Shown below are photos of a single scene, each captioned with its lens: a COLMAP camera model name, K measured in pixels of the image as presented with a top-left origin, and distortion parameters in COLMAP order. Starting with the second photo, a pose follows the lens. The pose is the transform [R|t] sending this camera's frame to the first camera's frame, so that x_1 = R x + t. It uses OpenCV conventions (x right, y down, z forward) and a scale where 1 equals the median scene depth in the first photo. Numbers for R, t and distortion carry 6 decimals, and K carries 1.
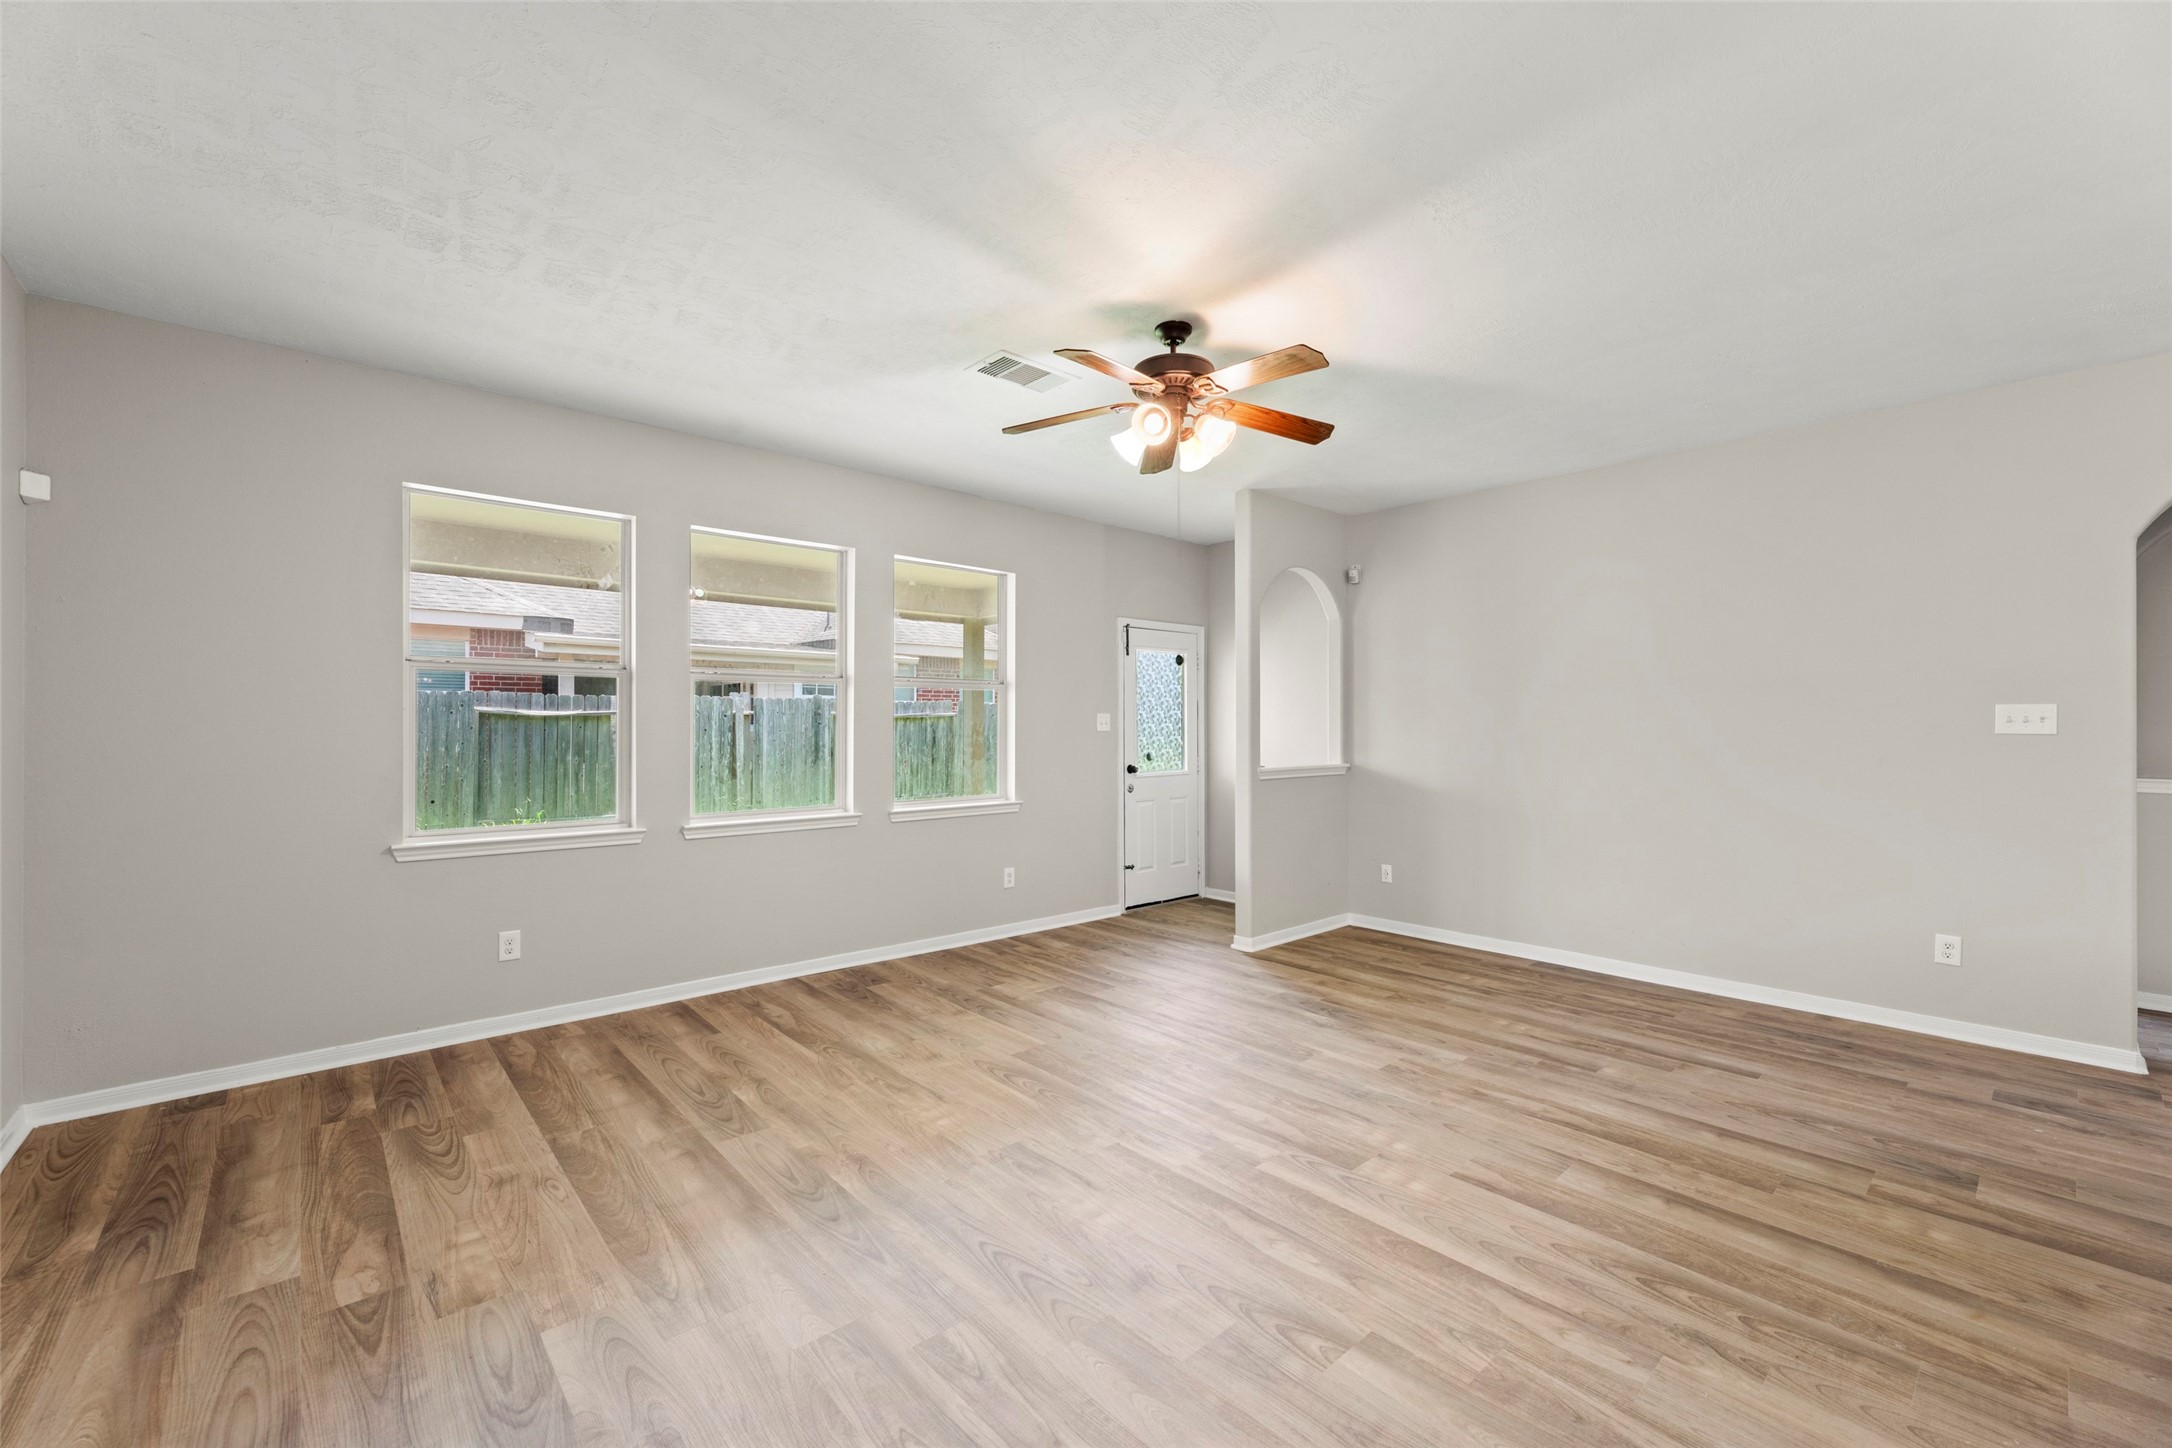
lens RADIAL K [[881.3, 0, 1079.7], [0, 881.3, 727.1], [0, 0, 1]] dist [0.001421, -0.000129]
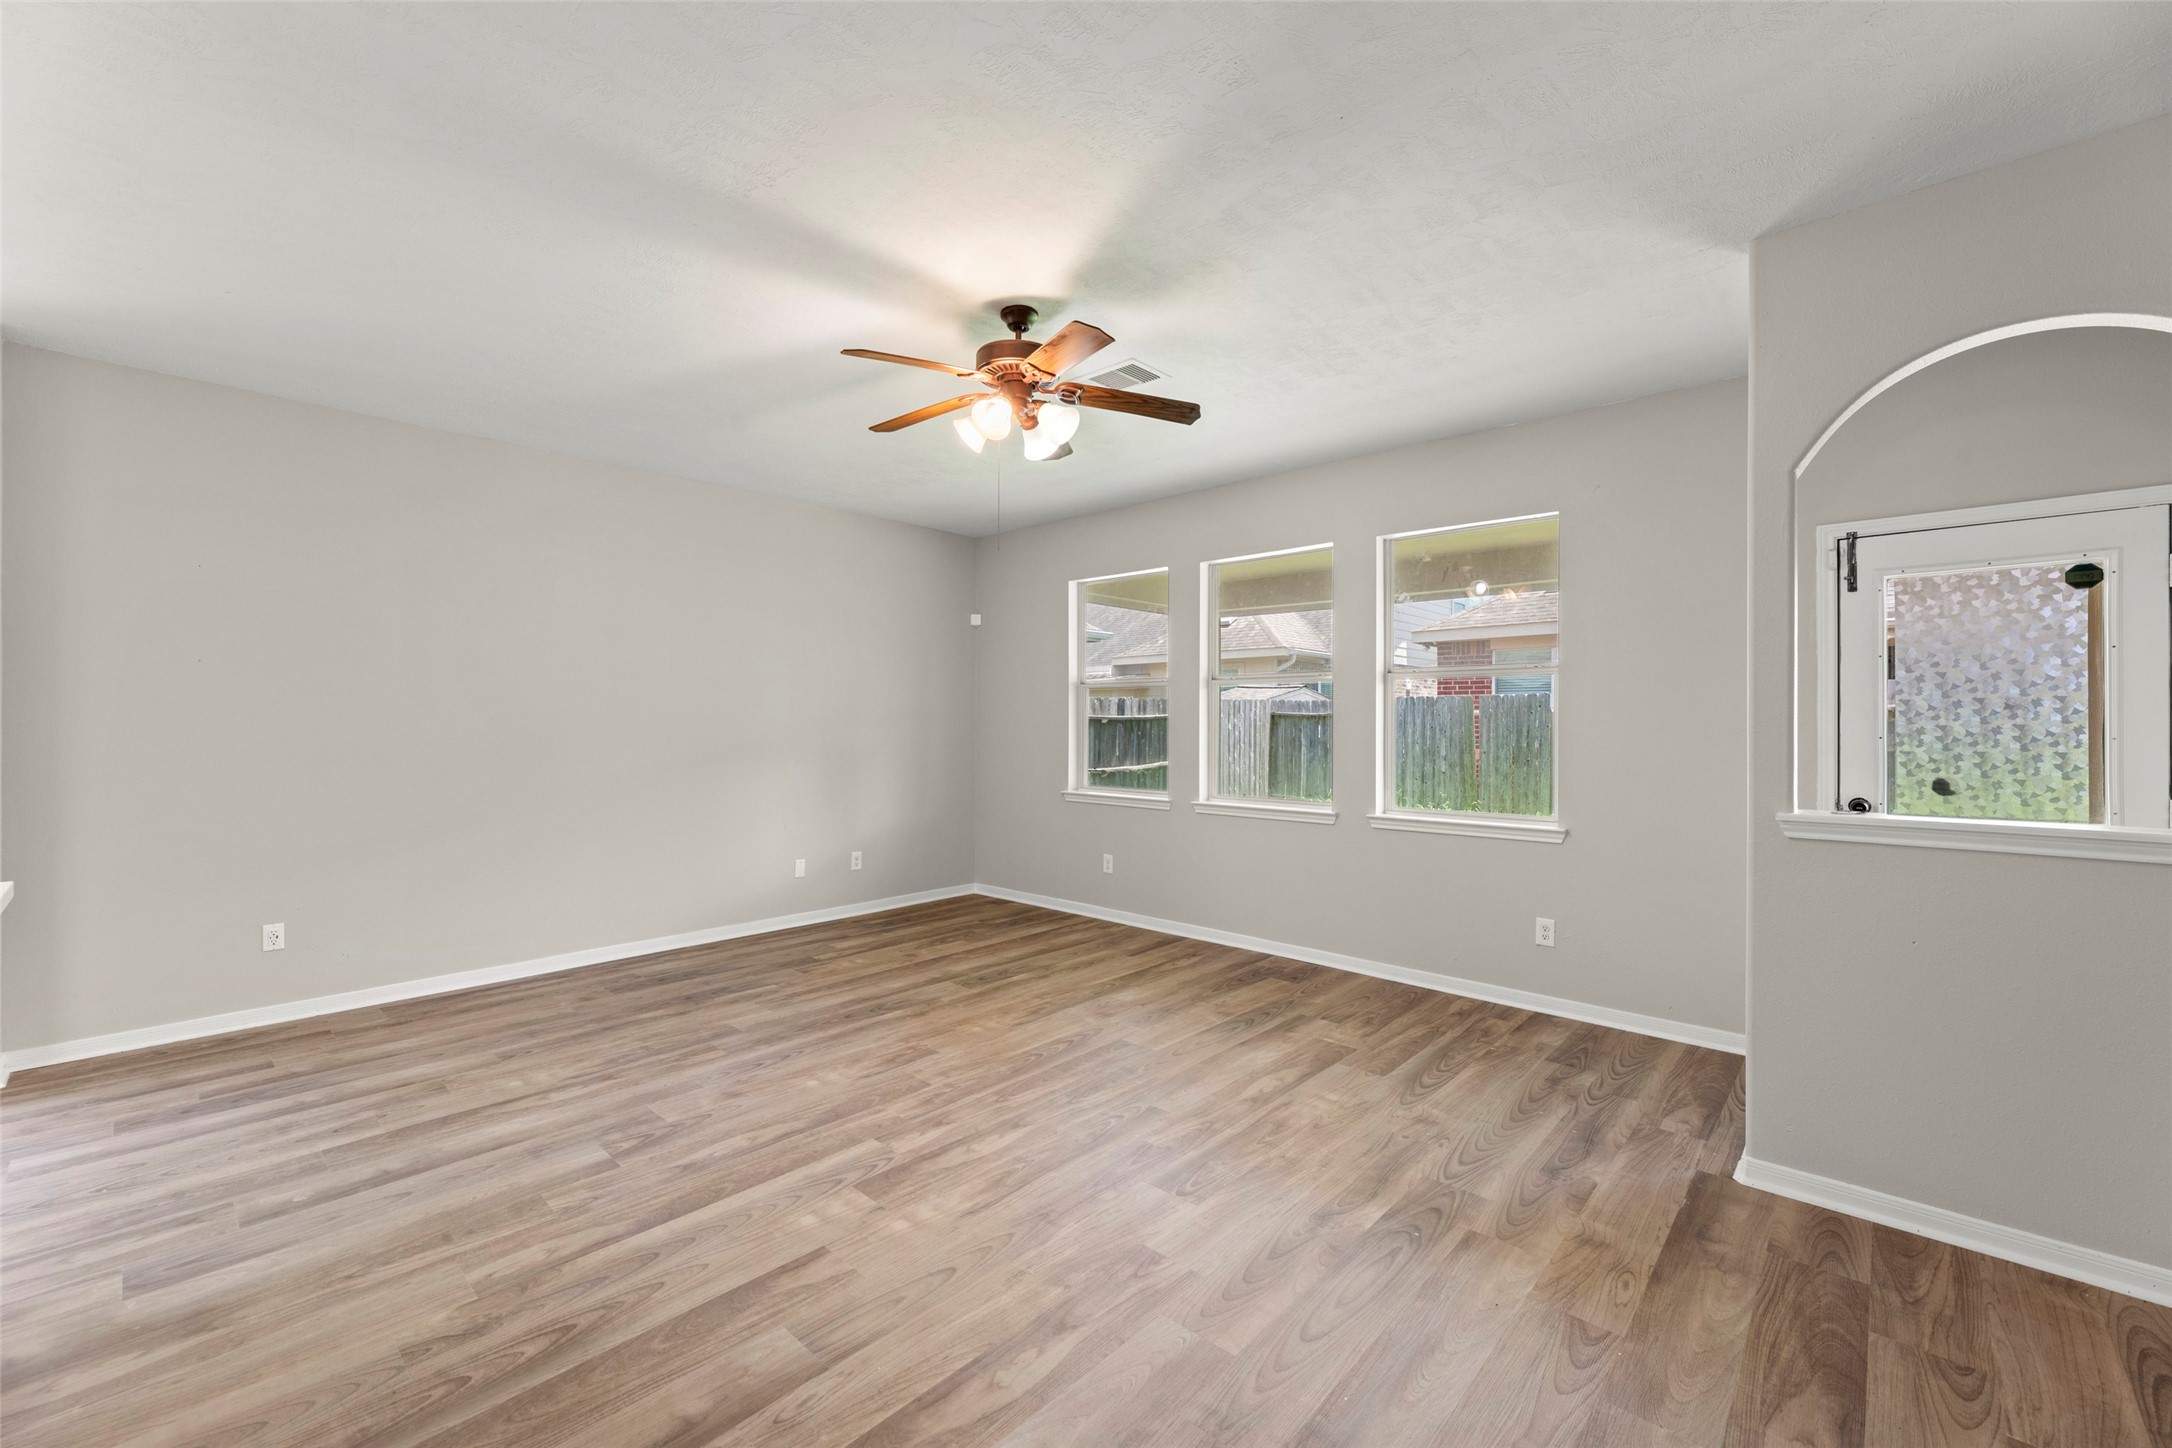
lens RADIAL K [[881.3, 0, 1079.7], [0, 881.3, 727.1], [0, 0, 1]] dist [0.001421, -0.000129]
pose [[0.093092, 0.004281, -0.995648, 1.106190], [-0.005548, 0.999977, 0.003781, 0.001604], [0.995642, 0.005172, 0.093114, 0.998934]]
